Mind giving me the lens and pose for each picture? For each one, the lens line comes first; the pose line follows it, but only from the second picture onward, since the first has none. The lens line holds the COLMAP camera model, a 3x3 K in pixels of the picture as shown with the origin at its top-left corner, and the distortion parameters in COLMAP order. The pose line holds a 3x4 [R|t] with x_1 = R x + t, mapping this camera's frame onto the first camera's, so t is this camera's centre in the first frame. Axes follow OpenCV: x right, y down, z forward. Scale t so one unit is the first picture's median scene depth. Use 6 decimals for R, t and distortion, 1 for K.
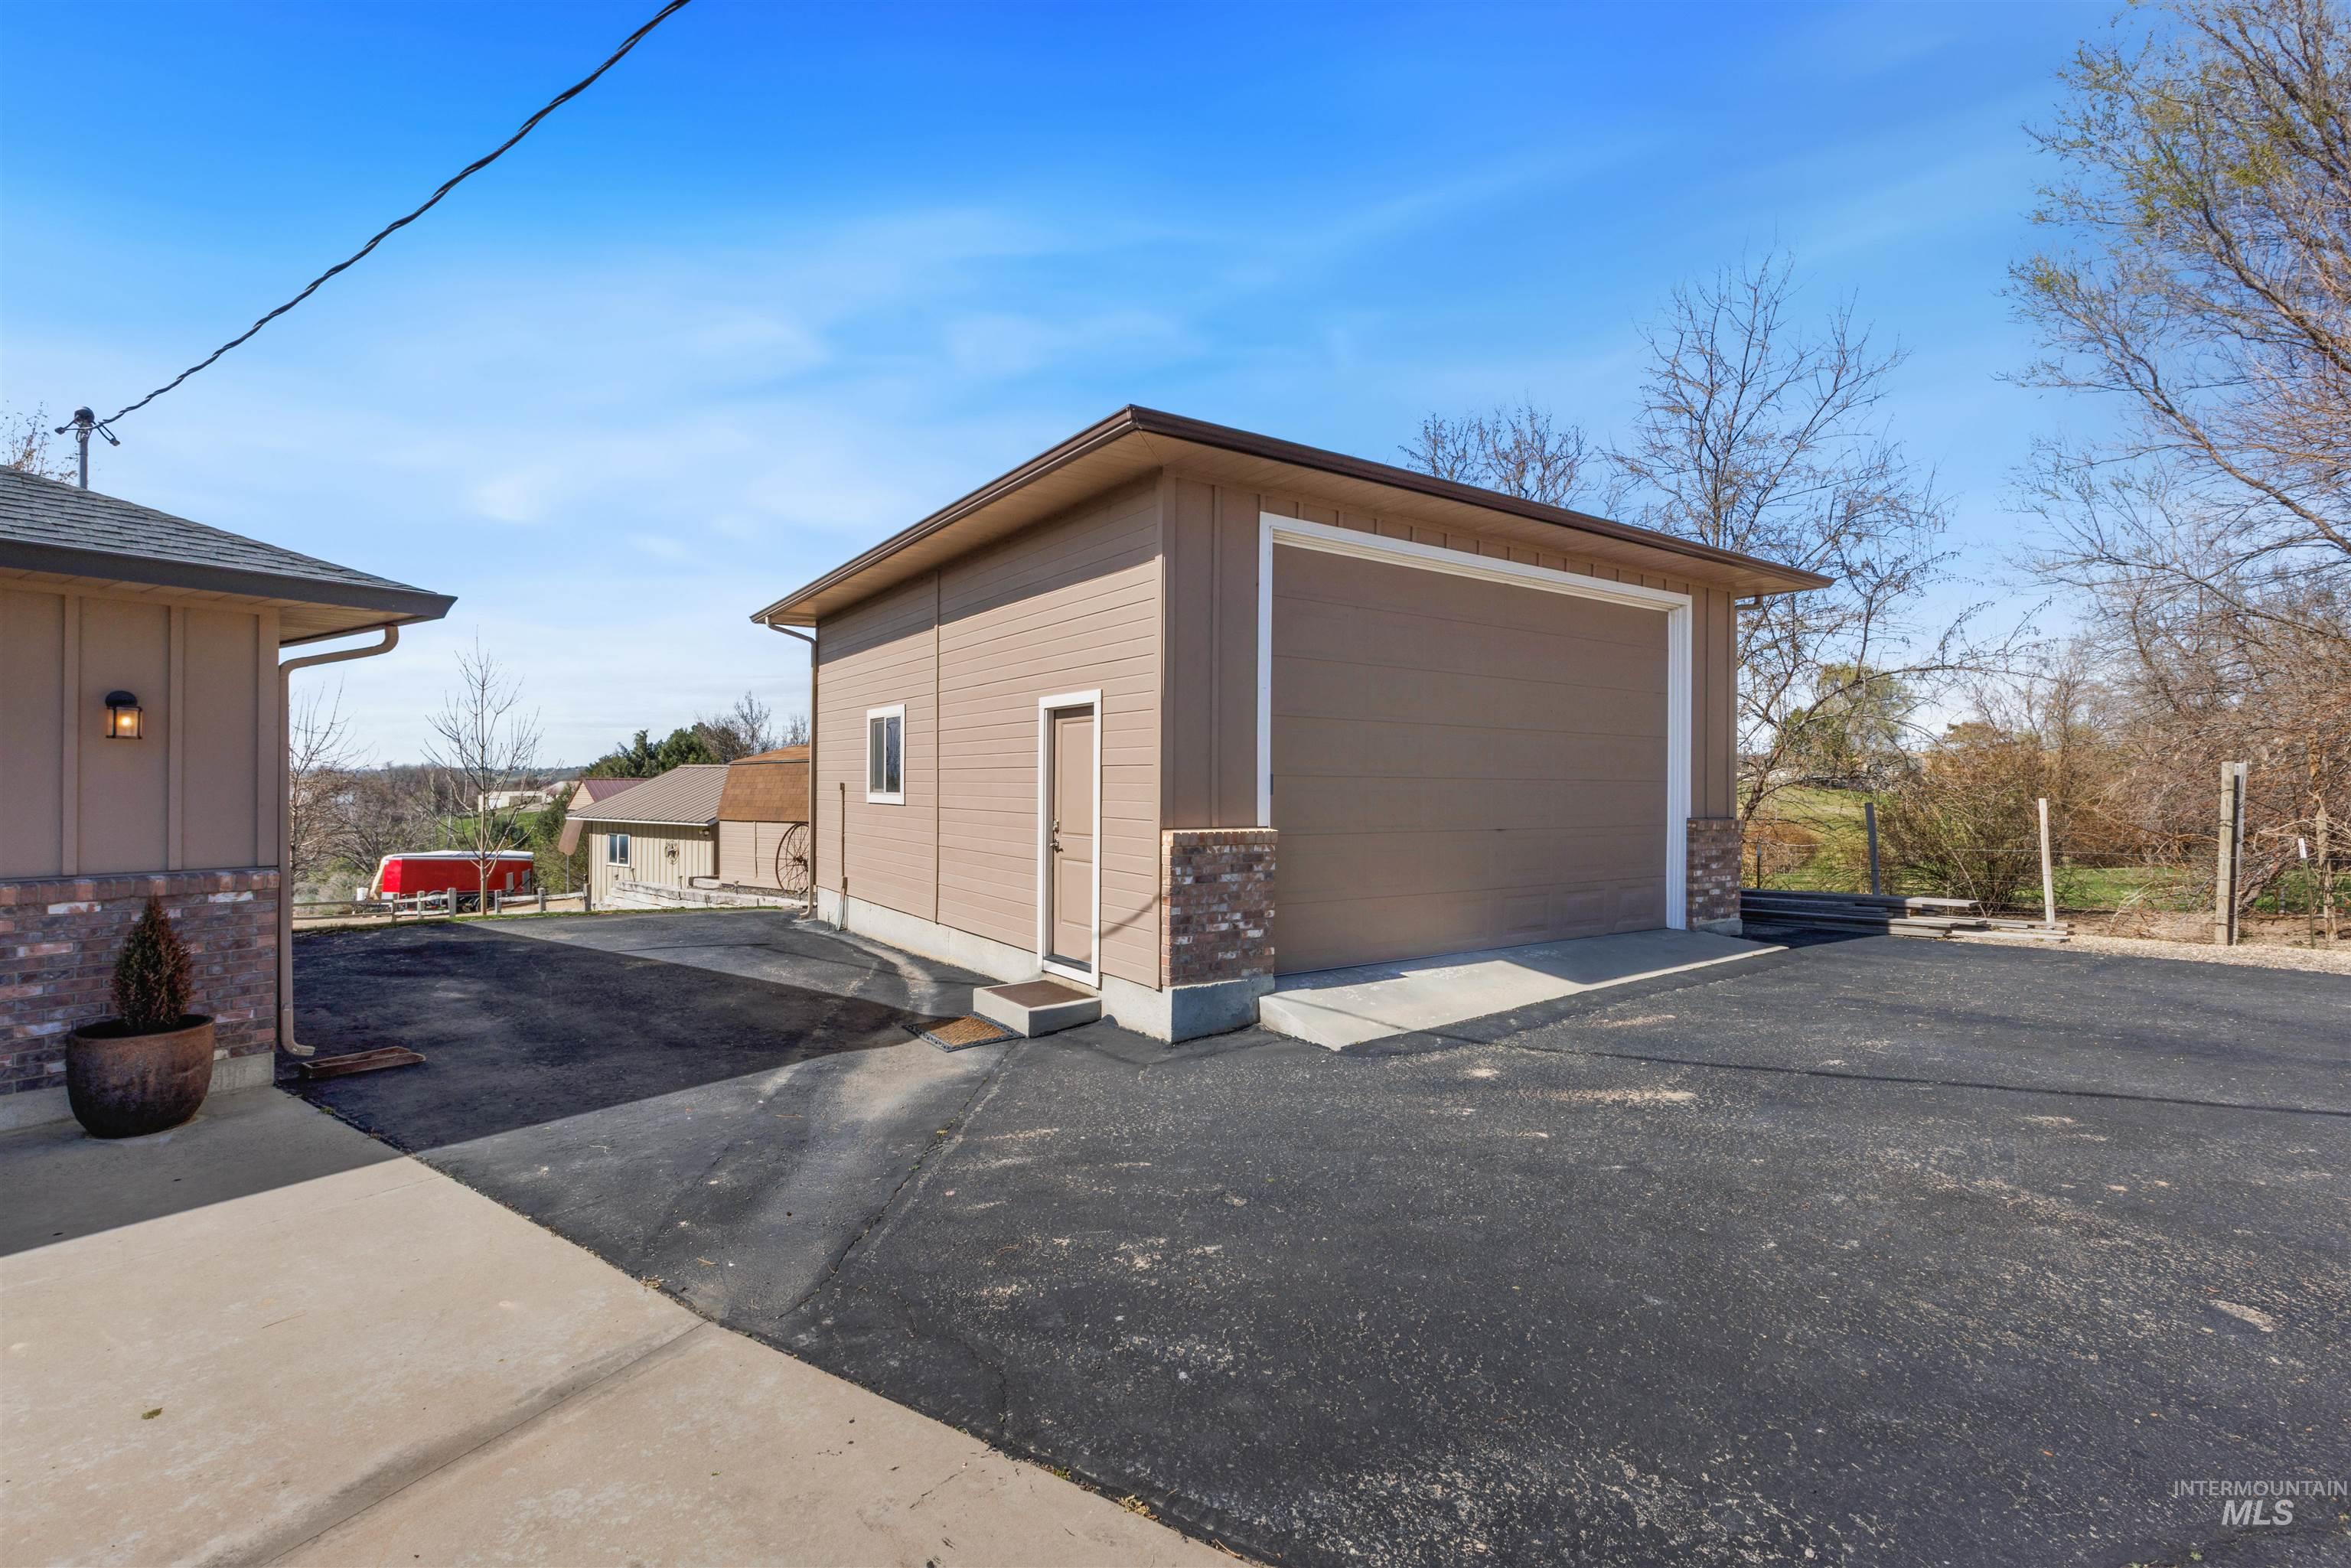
lens RADIAL K [[1062.9, 0, 1176.5], [0, 1062.9, 785.9], [0, 0, 1]] dist [0.004052, -0.003184]
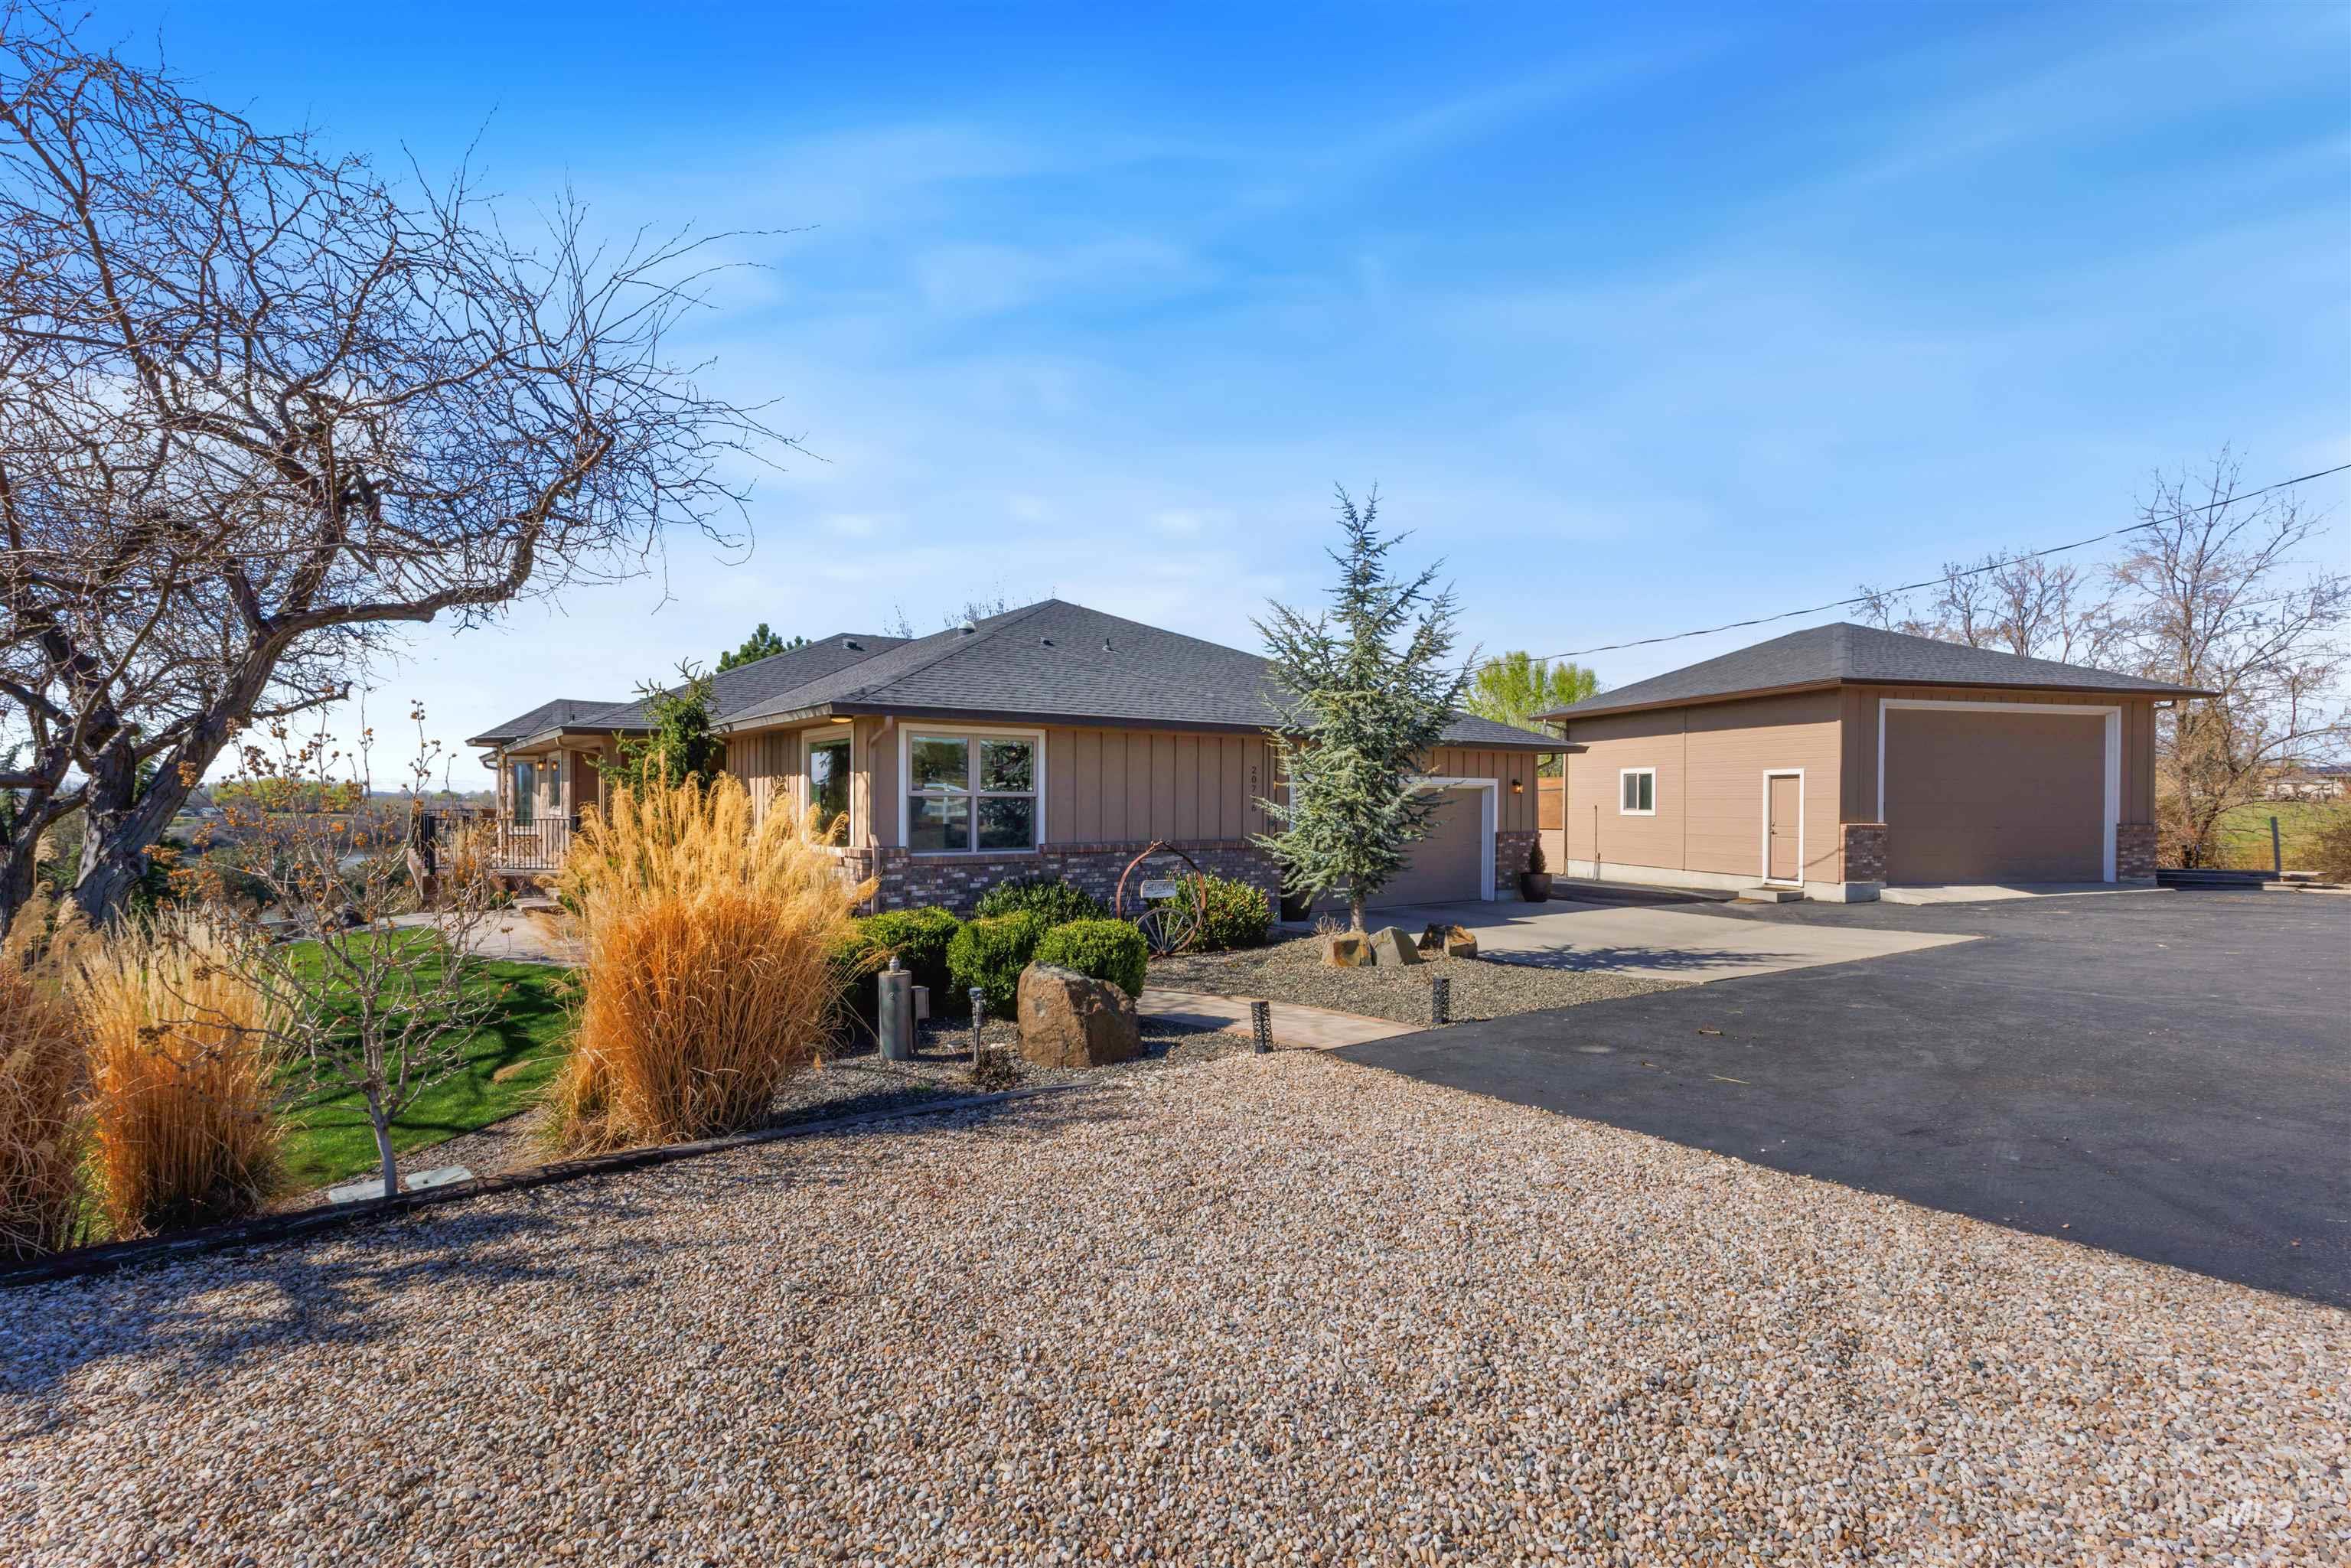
lens RADIAL K [[1062.9, 0, 1185.9], [0, 1062.9, 819.2], [0, 0, 1]] dist [0.004052, -0.003184]
pose [[0.932689, 0.003586, -0.360665, -0.389872], [0.001196, 0.999914, 0.013034, -0.004393], [0.360681, -0.012588, 0.932604, -1.389205]]
